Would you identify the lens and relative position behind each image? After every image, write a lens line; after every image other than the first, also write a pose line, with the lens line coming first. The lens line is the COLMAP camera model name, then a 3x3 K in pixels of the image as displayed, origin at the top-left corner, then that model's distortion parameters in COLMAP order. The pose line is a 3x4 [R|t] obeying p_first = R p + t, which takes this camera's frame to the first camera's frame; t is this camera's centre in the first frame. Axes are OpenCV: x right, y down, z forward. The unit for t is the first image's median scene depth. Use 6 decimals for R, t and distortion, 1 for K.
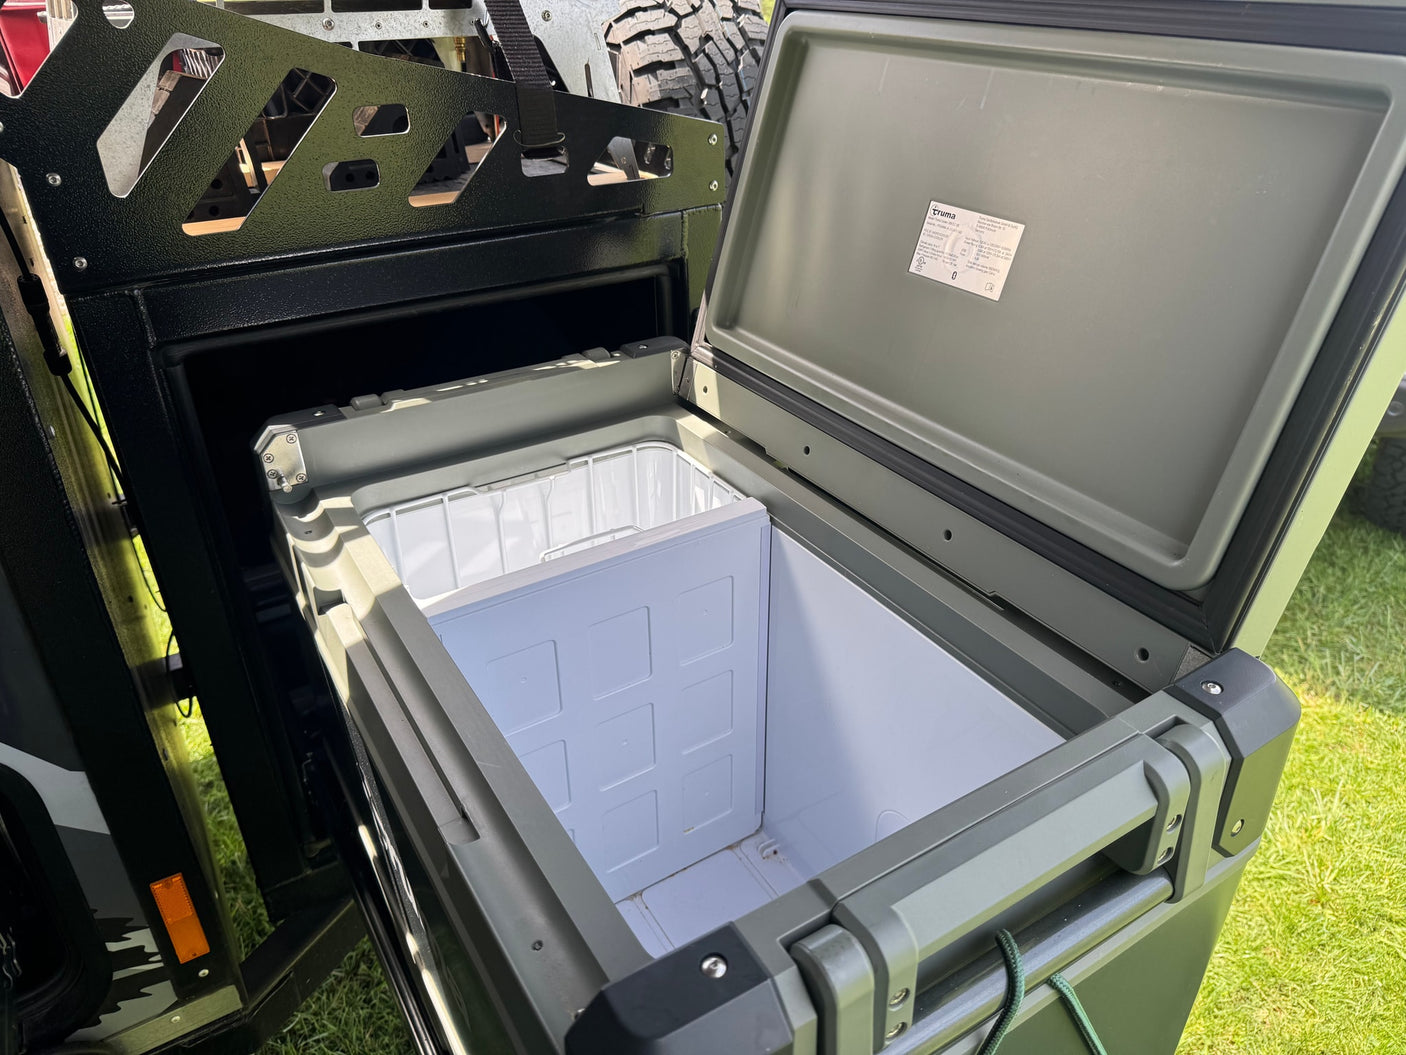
lens RADIAL K [[1017.9, 0, 715.4], [0, 1017.9, 522.9], [0, 0, 1]] dist [0.005874, -0.000564]
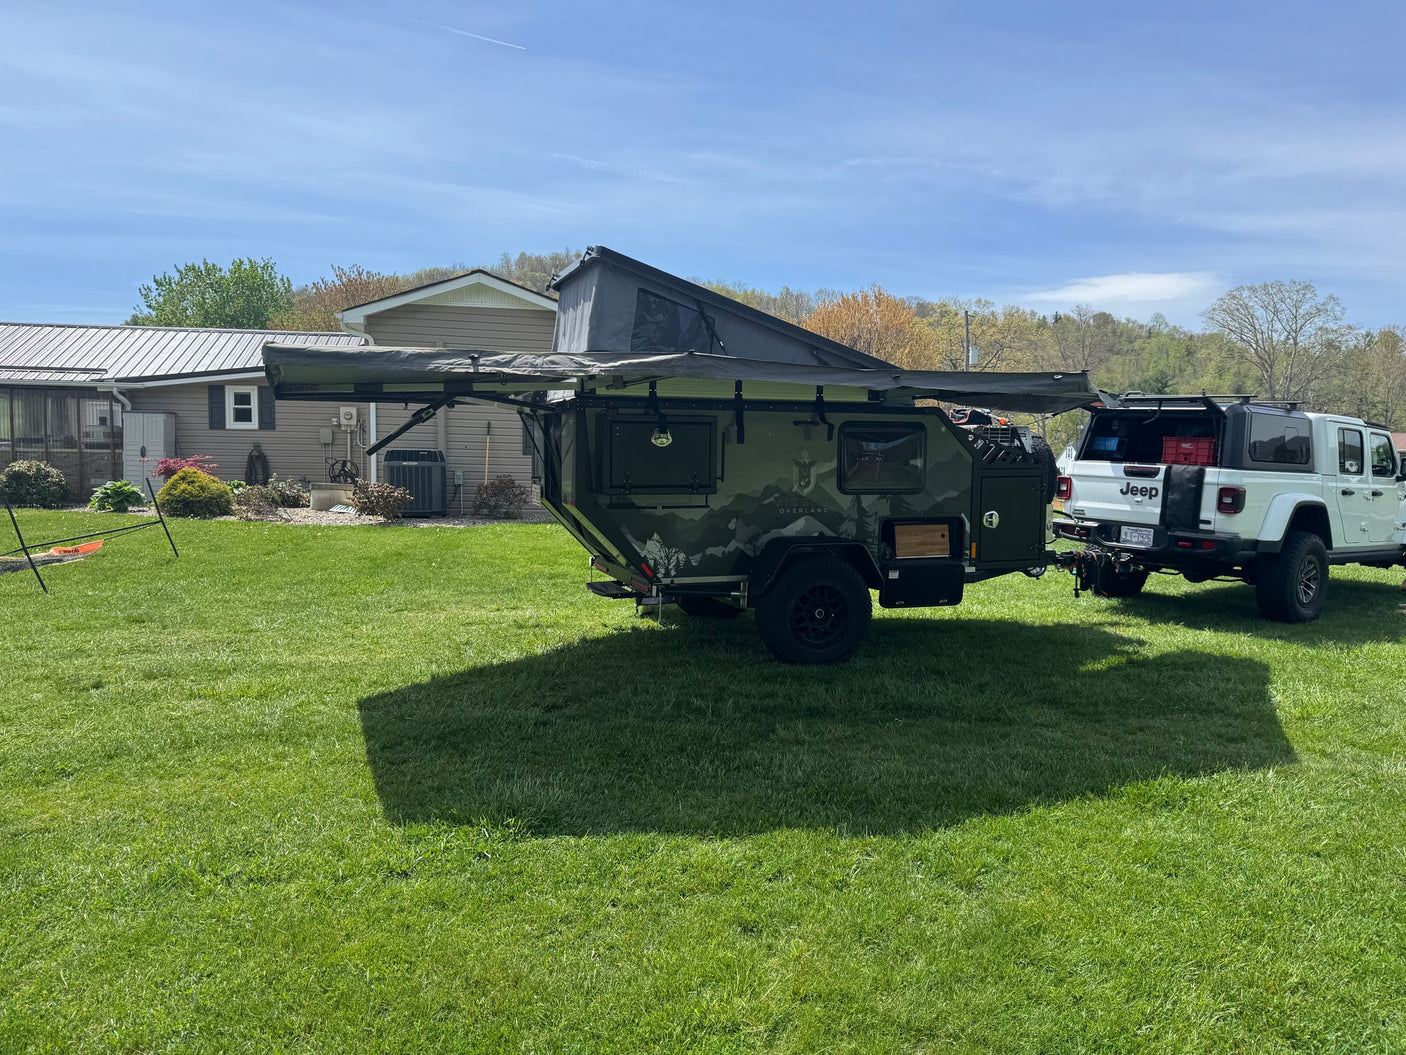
lens RADIAL K [[970.9, 0, 701.6], [0, 970.9, 522.2], [0, 0, 1]] dist [0.129488, -0.192221]
pose [[0.976923, 0.036245, -0.210496, -0.856850], [-0.117972, 0.913102, -0.390290, 2.854649], [0.178058, 0.406116, 0.896306, -5.166112]]
